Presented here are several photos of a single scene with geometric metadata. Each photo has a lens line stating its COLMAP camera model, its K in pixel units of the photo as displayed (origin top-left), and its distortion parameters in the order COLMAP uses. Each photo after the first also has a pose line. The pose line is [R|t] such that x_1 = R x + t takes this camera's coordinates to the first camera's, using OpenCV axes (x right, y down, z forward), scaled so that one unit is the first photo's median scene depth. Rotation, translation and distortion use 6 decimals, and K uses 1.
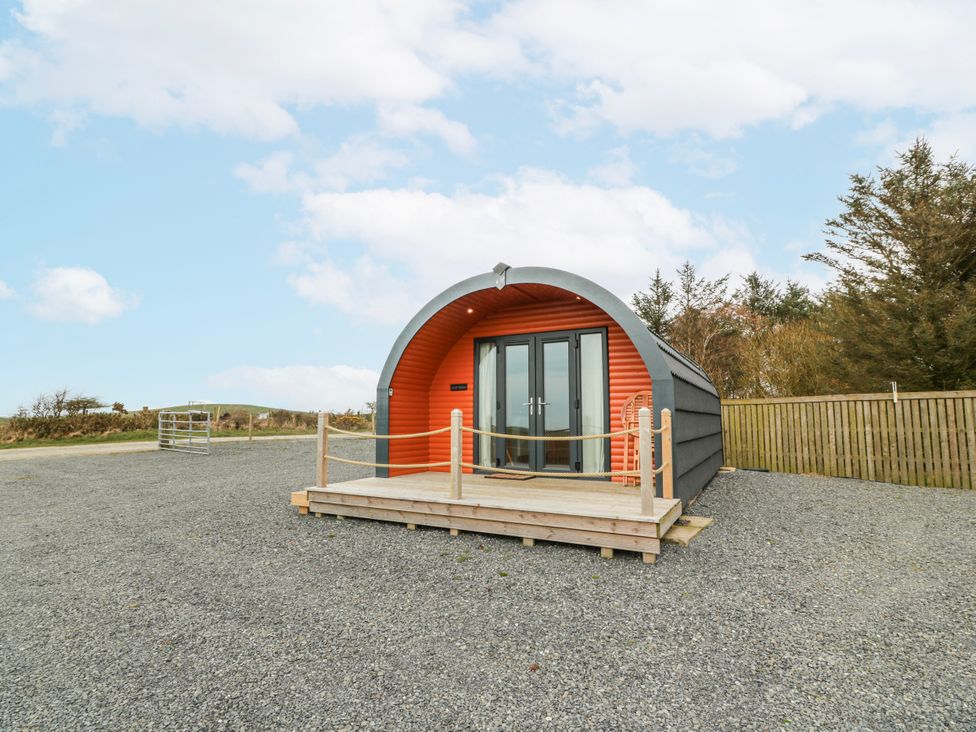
lens RADIAL K [[503.9, 0, 487.9], [0, 503.9, 368.5], [0, 0, 1]] dist [-0.002203, -0.000174]
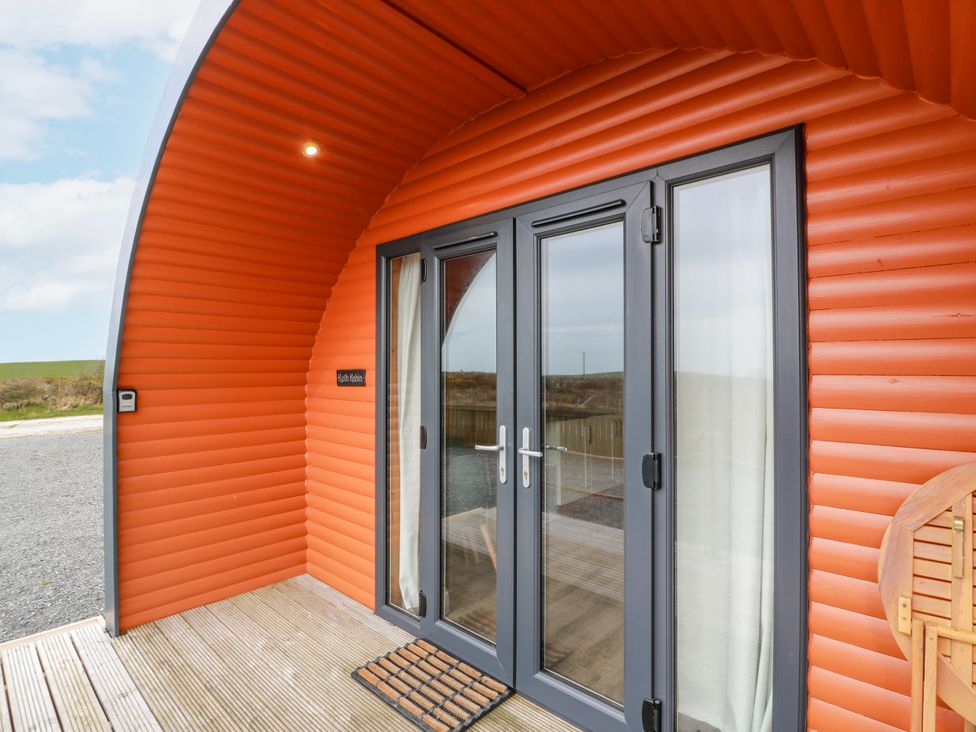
lens RADIAL K [[503.9, 0, 488.7], [0, 503.9, 365.2], [0, 0, 1]] dist [-0.002203, -0.000174]
pose [[0.968672, -0.004015, -0.248312, 0.152205], [0.028395, 0.995103, 0.094681, -0.006360], [0.246716, -0.098766, 0.964042, 0.712005]]
